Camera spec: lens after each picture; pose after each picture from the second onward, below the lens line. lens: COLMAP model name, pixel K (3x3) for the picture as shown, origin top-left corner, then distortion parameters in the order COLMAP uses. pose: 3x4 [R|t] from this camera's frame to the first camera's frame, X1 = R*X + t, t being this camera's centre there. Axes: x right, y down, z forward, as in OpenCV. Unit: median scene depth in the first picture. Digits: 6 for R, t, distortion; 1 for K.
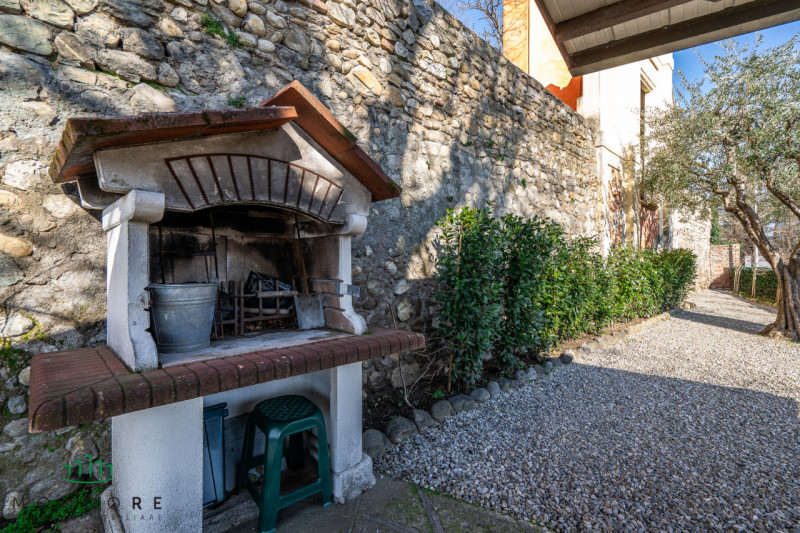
lens RADIAL K [[389.5, 0, 406.3], [0, 389.5, 261.9], [0, 0, 1]] dist [-0.008910, 0.003910]
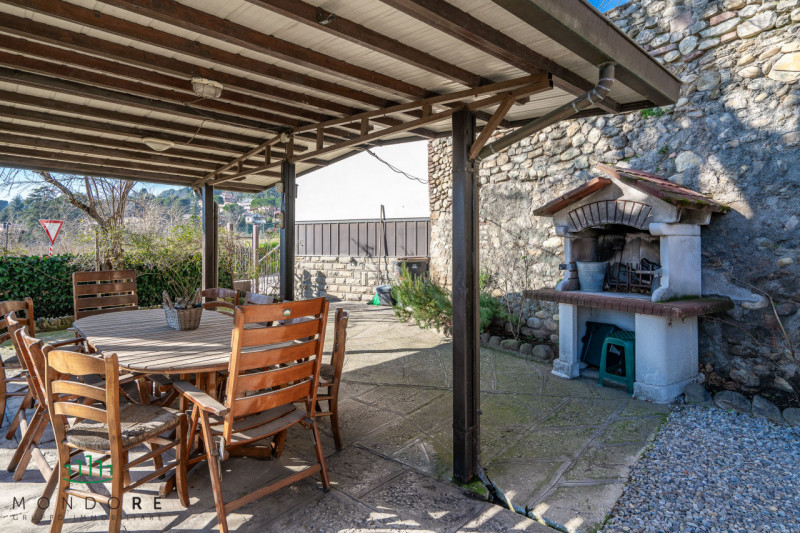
lens RADIAL K [[451.4, 0, 413.8], [0, 451.4, 245.5], [0, 0, 1]] dist [0.003613, -0.000655]
pose [[-0.215886, -0.001753, -0.976417, 1.759840], [0.009945, 0.999943, -0.003994, -0.034955], [0.976368, -0.010572, -0.215856, 0.460952]]
